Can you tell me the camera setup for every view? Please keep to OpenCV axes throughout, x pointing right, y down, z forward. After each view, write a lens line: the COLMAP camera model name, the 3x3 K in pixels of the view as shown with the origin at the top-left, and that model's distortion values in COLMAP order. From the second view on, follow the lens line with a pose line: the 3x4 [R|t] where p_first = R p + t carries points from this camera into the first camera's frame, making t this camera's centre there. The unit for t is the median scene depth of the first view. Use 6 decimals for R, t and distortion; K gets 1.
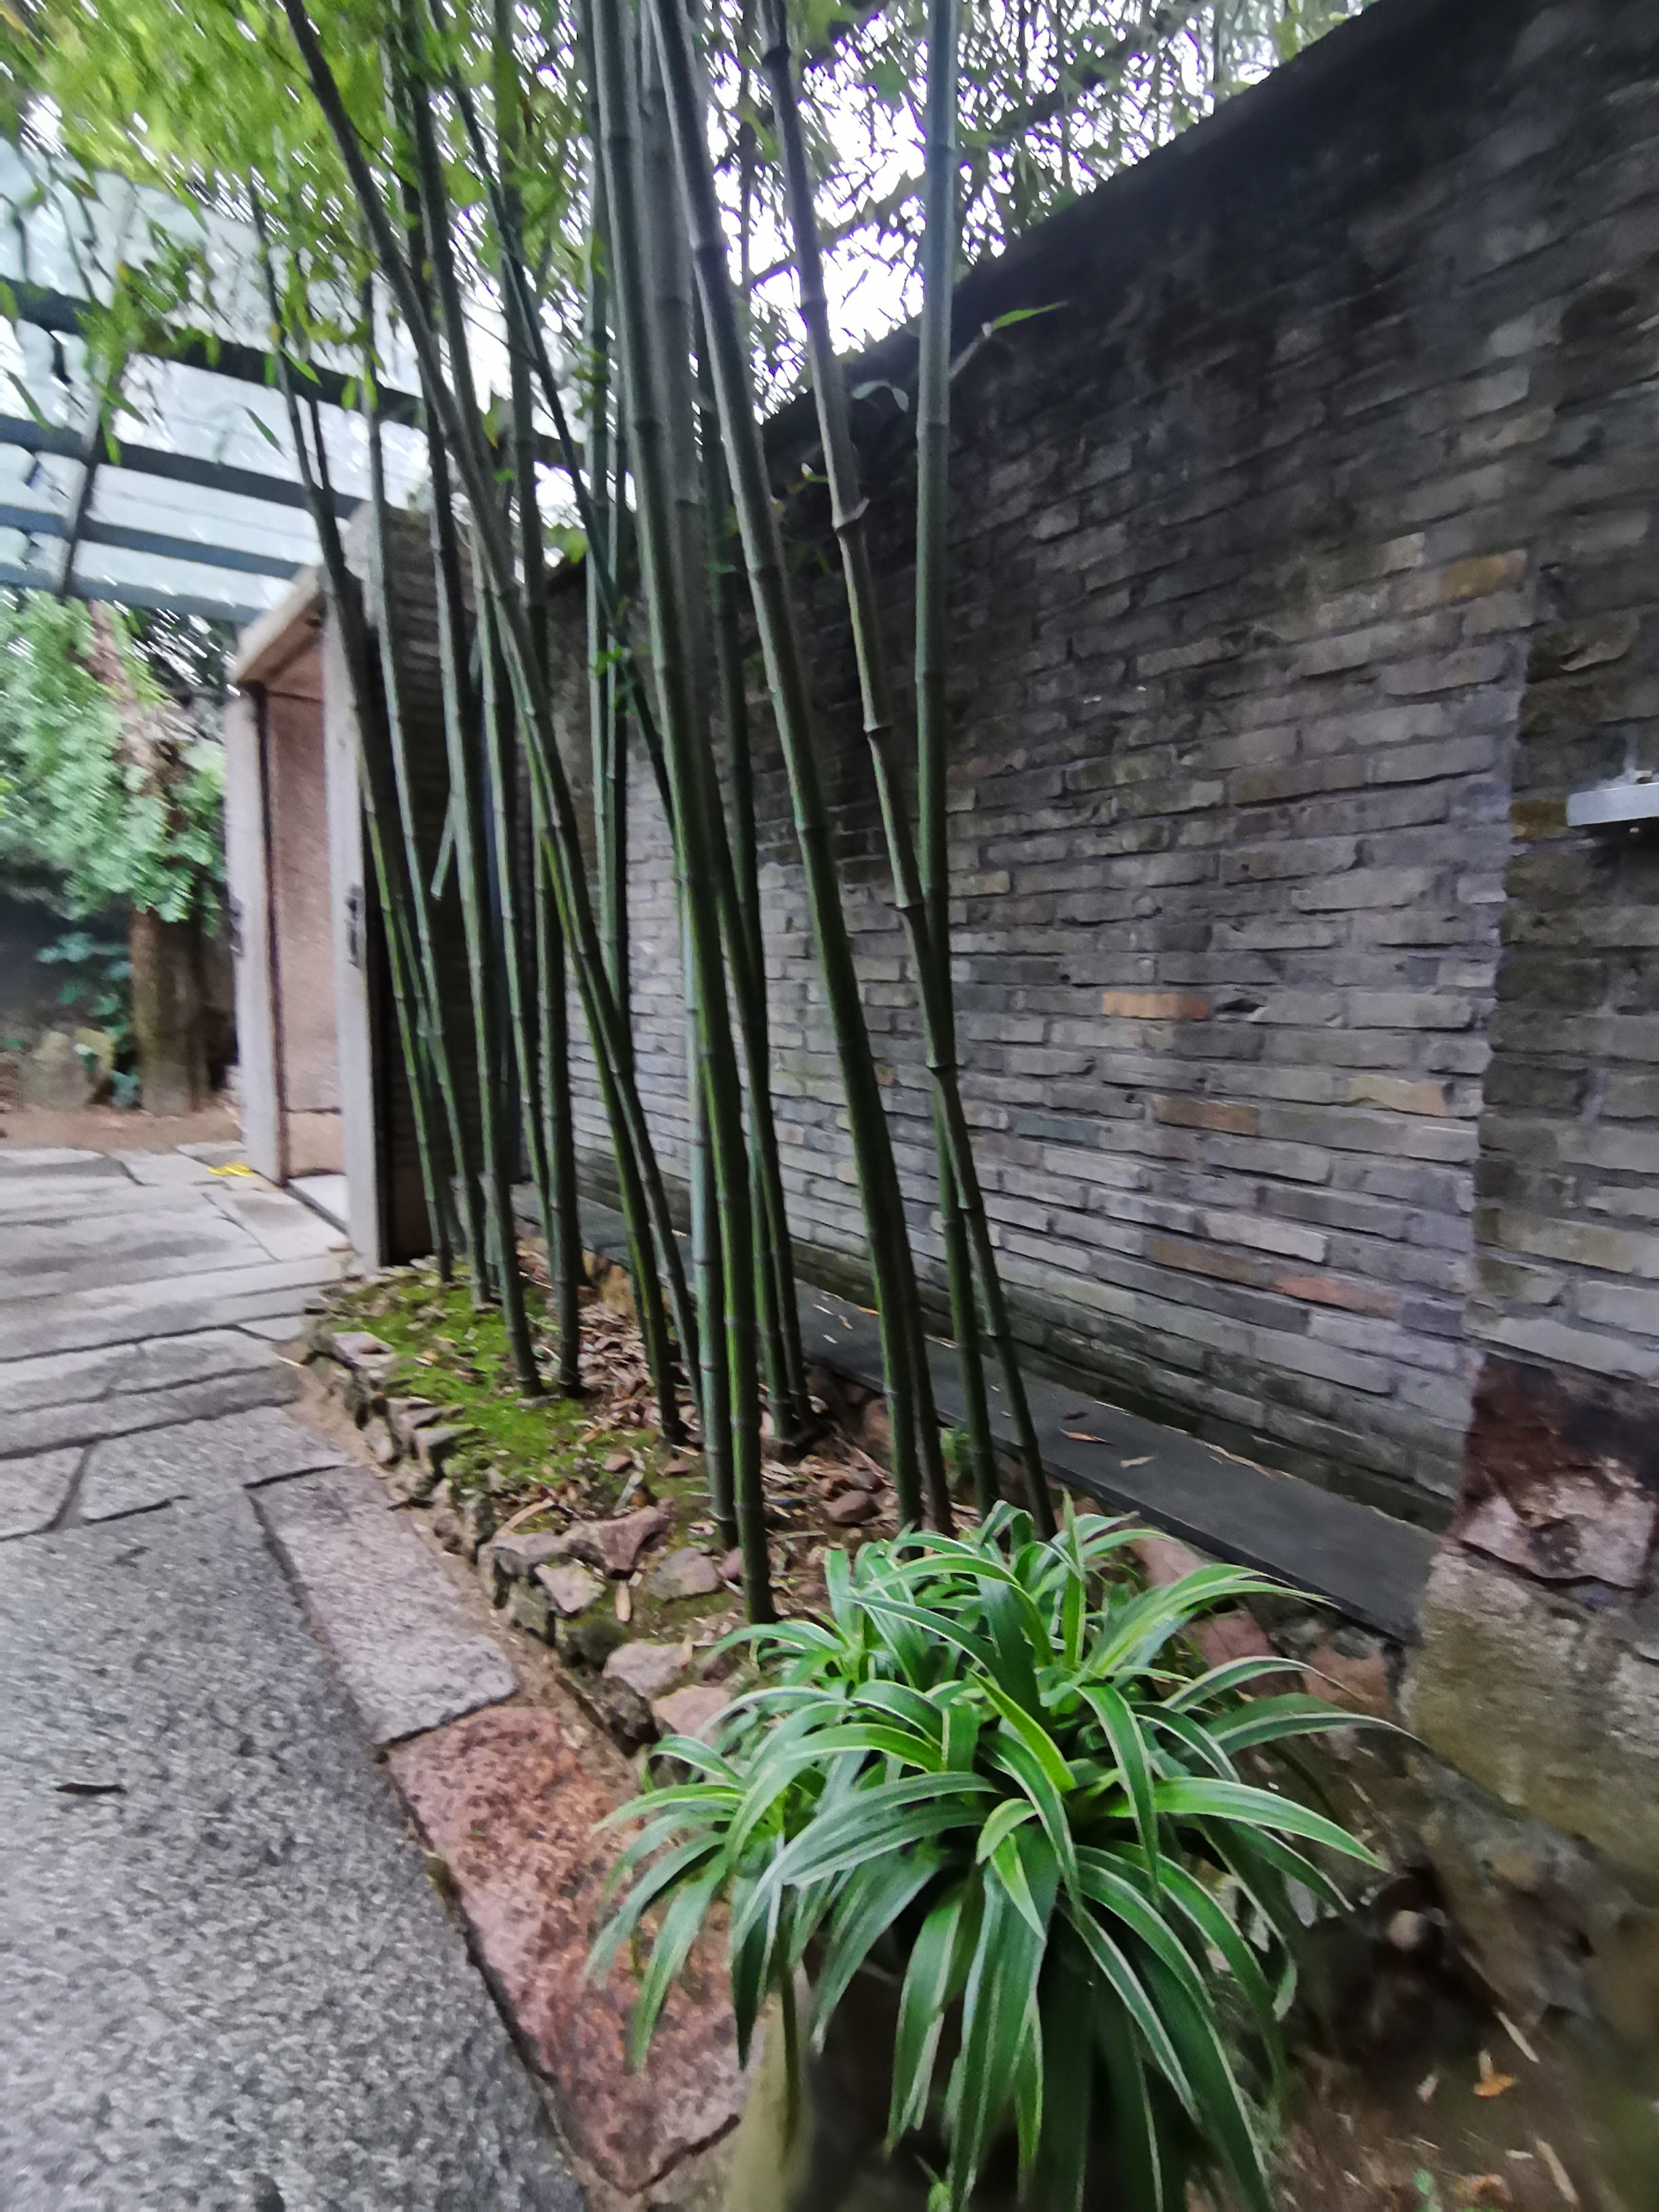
lens RADIAL K [[1132.0, 0, 823.6], [0, 1132.0, 1108.4], [0, 0, 1]] dist [0.004574, 0.000248]
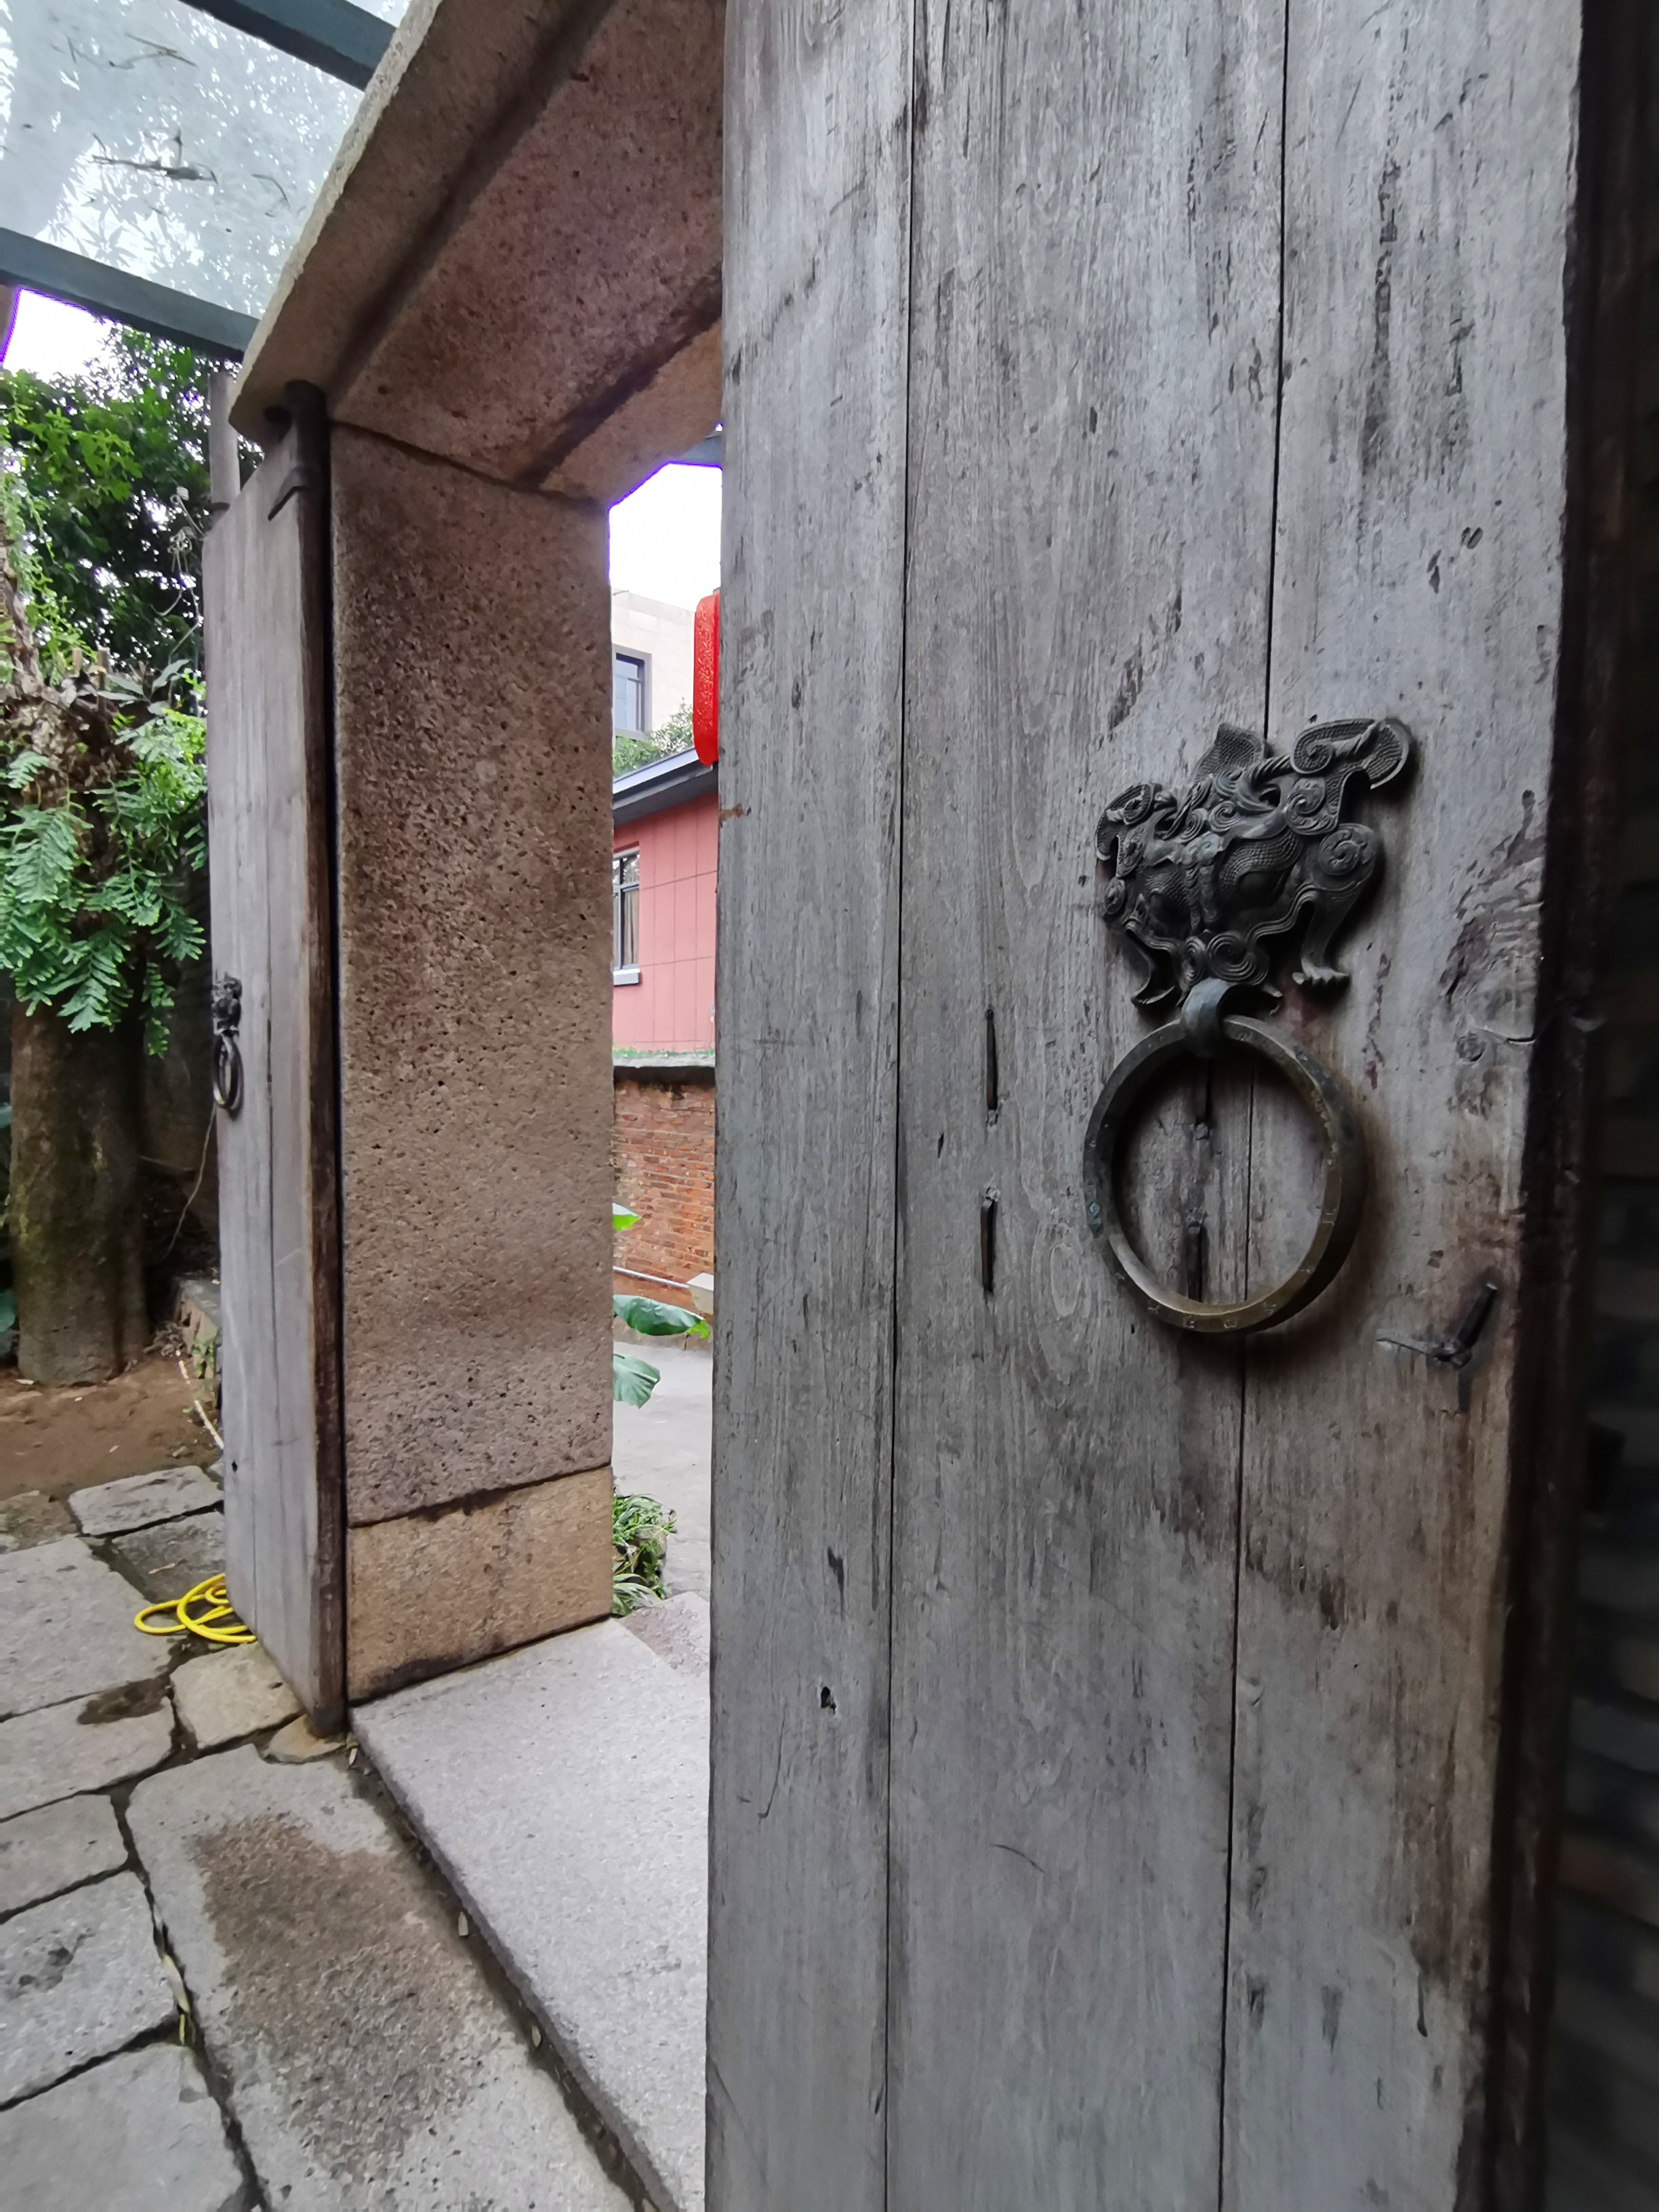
lens RADIAL K [[1132.0, 0, 836.7], [0, 1132.0, 1110.9], [0, 0, 1]] dist [0.004574, 0.000248]
pose [[0.998906, -0.015164, 0.044228, -0.248126], [0.018864, 0.996247, -0.084473, -0.076574], [-0.042781, 0.085215, 0.995444, 0.462556]]
